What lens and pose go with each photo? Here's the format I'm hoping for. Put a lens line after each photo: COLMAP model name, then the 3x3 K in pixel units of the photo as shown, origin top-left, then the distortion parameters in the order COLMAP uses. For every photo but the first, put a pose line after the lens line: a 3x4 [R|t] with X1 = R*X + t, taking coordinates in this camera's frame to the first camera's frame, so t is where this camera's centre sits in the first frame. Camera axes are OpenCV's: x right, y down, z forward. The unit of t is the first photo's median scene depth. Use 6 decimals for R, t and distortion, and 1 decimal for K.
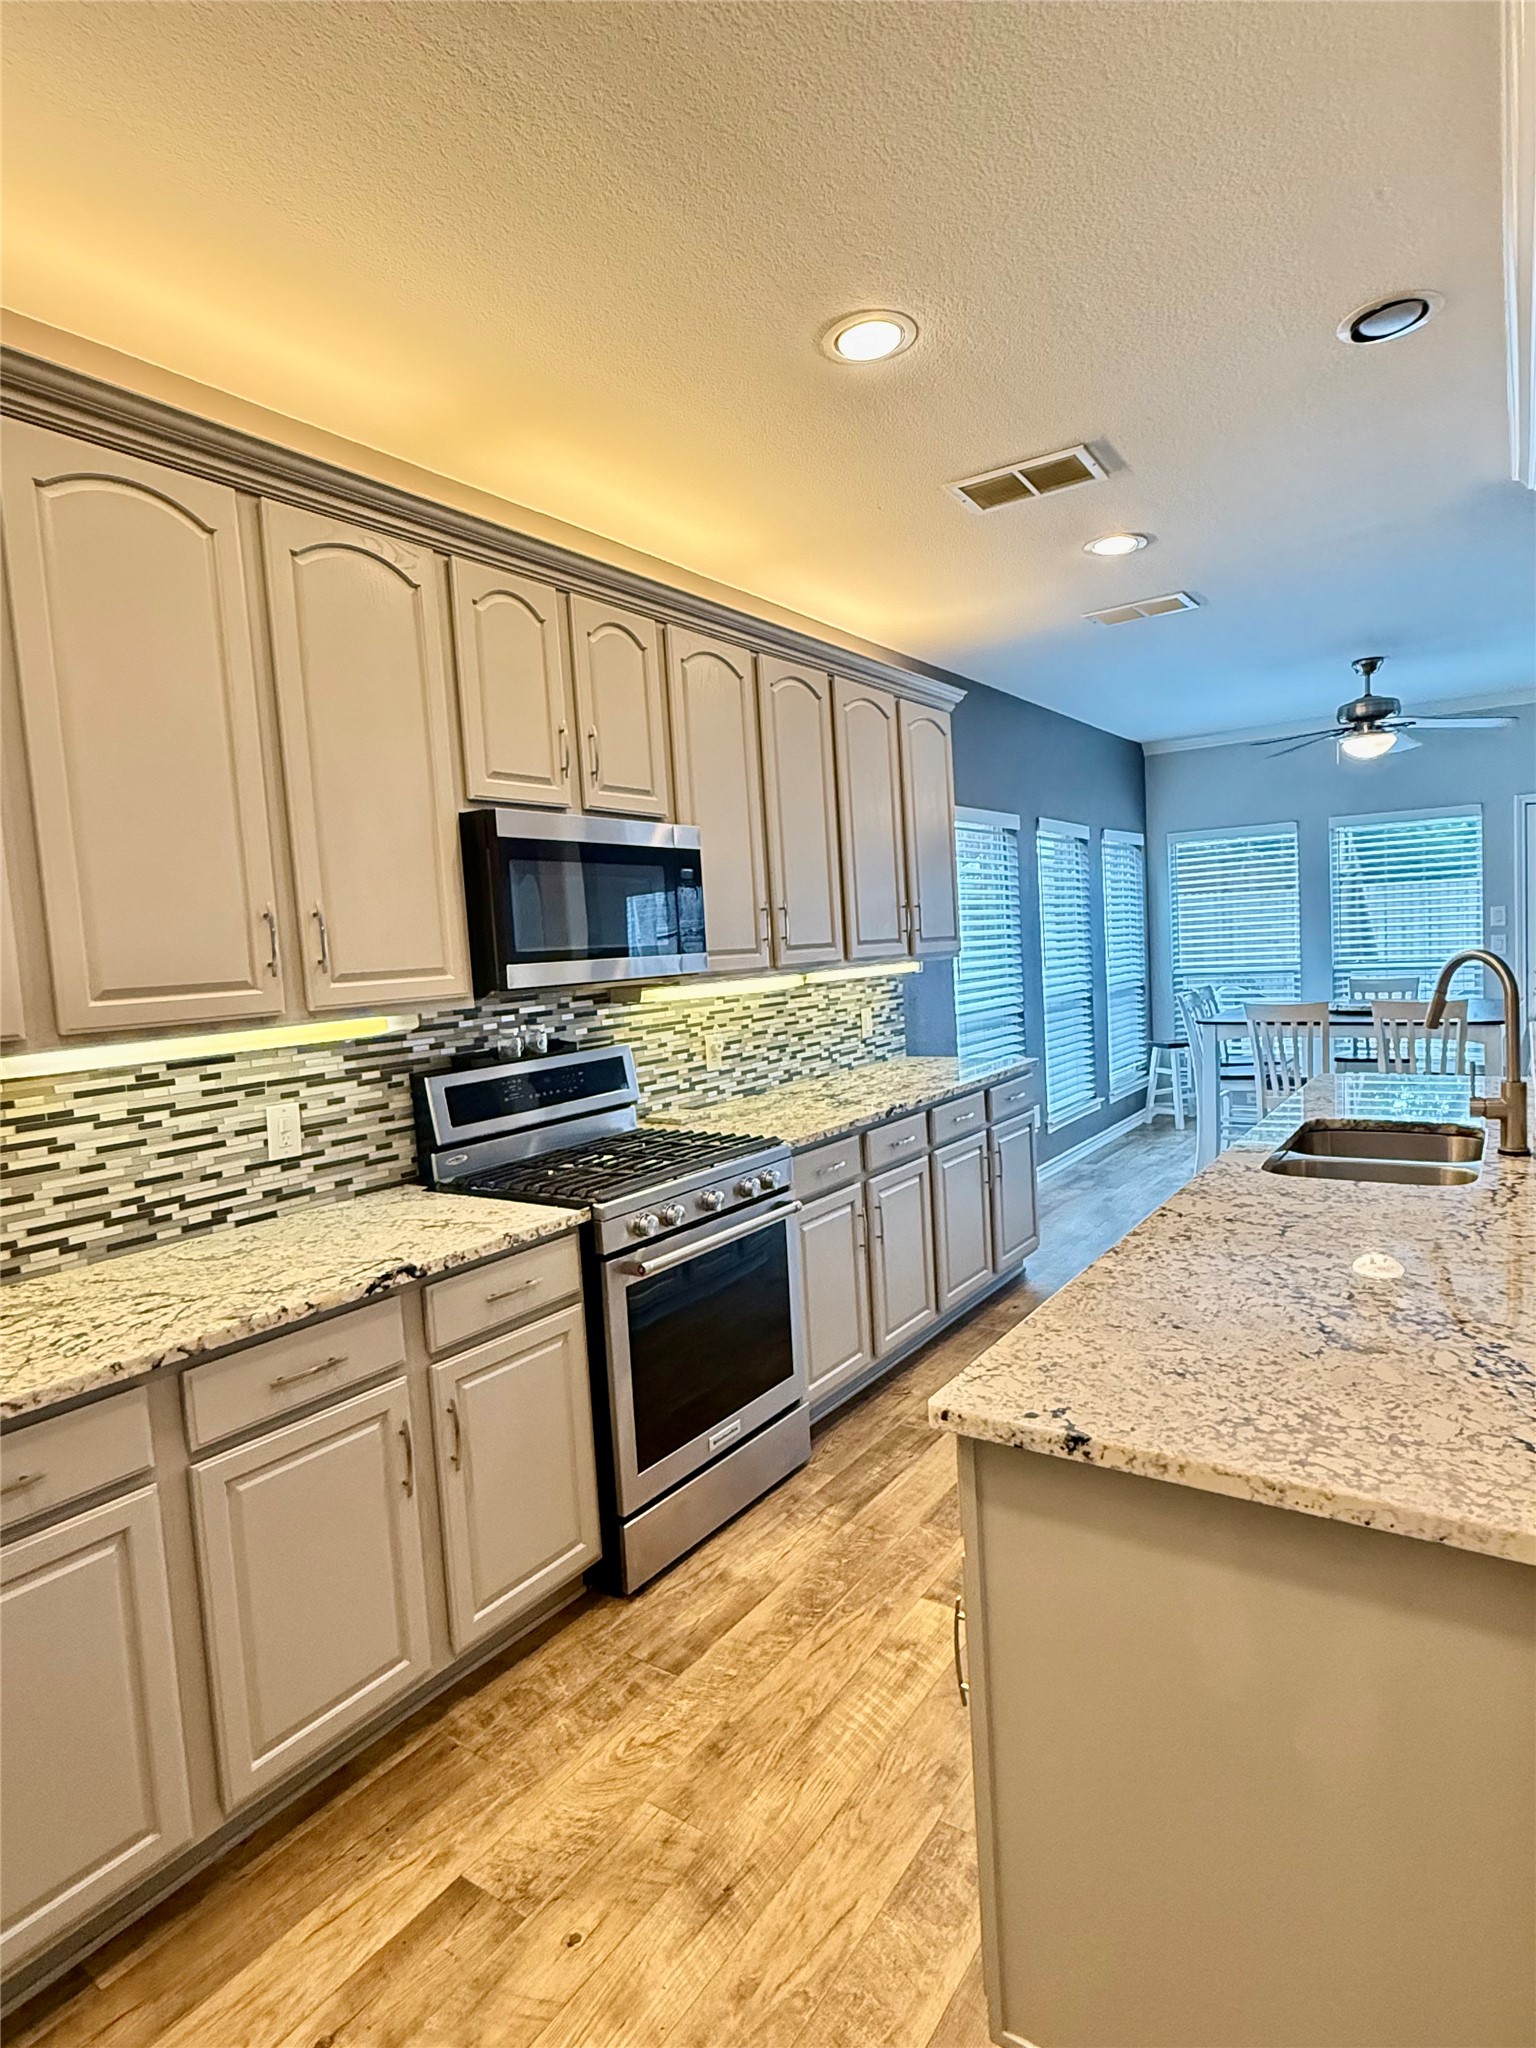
lens RADIAL K [[1076.6, 0, 759.8], [0, 1076.6, 1031.5], [0, 0, 1]] dist [0.002526, -0.001428]
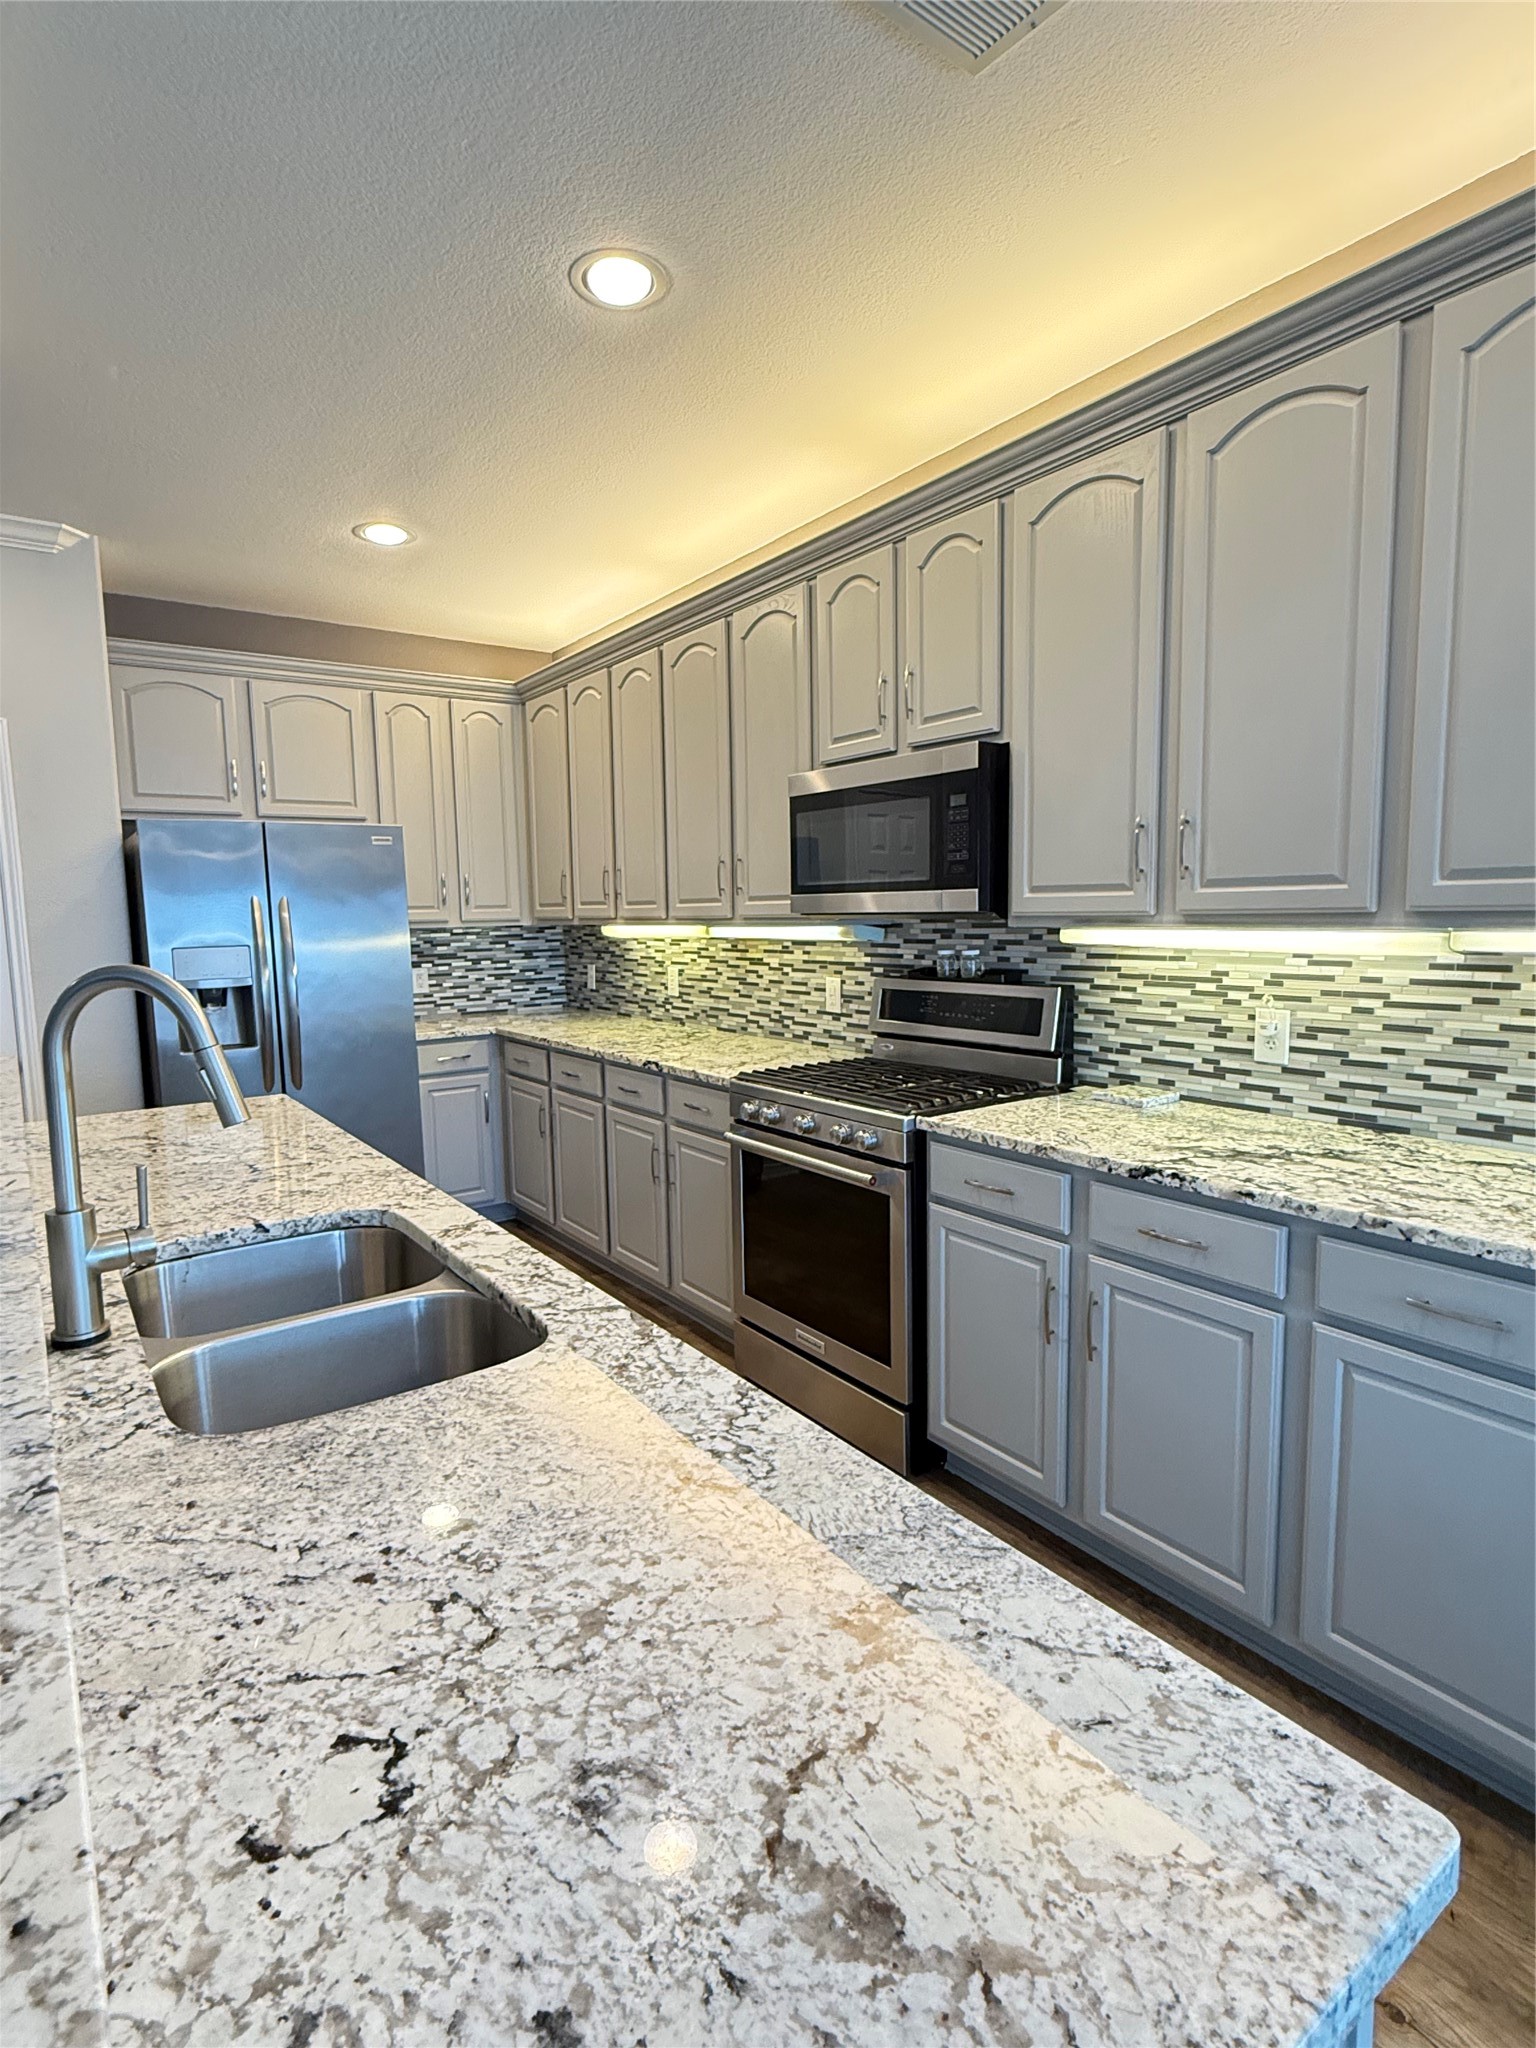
lens RADIAL K [[1032.5, 0, 753.7], [0, 1032.5, 1020.5], [0, 0, 1]] dist [-0.001014, 0.000237]
pose [[-0.321639, 0.187114, -0.928190, 0.873057], [-0.017523, 0.978936, 0.203416, -0.152724], [0.946700, 0.081691, -0.311585, 1.210831]]
